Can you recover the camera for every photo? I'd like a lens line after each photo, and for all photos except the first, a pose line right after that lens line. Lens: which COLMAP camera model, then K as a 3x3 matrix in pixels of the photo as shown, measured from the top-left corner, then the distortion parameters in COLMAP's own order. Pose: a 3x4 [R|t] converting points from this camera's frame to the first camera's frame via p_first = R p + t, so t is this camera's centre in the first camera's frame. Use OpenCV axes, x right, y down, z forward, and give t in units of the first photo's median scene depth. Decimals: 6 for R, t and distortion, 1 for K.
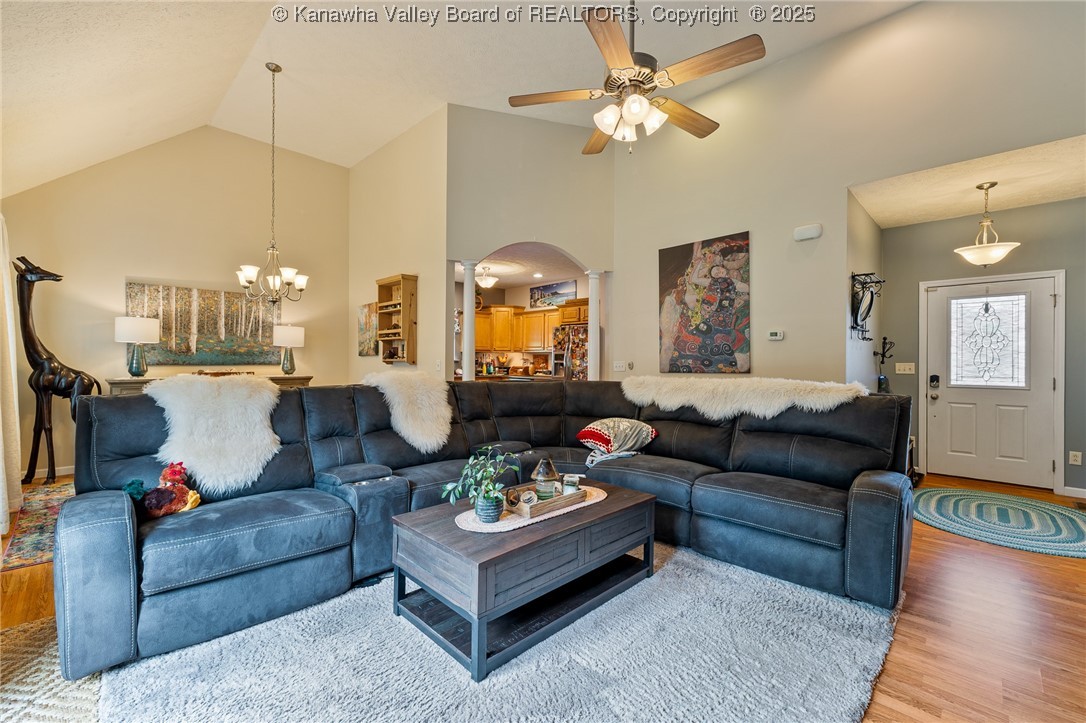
lens RADIAL K [[460.4, 0, 545.1], [0, 460.4, 362.7], [0, 0, 1]] dist [-0.000128, 0.000228]
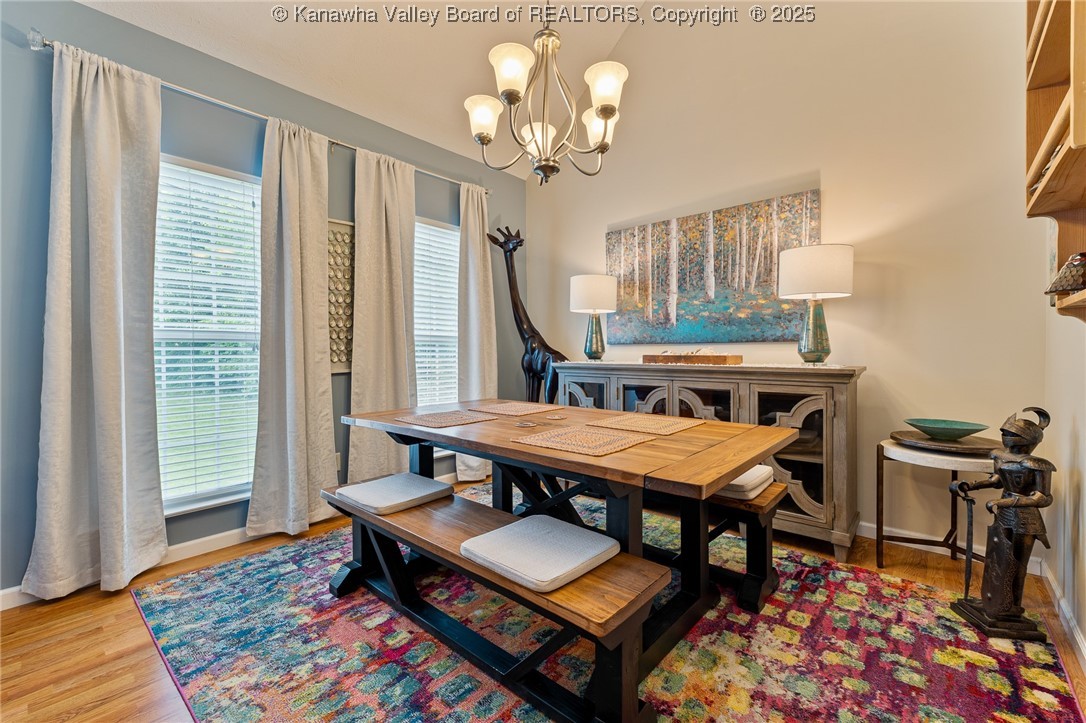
lens RADIAL K [[460.4, 0, 544.4], [0, 460.4, 354.0], [0, 0, 1]] dist [-0.000128, 0.000228]
pose [[0.056181, 0.004466, -0.998411, -0.157471], [0.002430, 0.999986, 0.004610, 0.015990], [0.998418, -0.002685, 0.056169, 0.792927]]
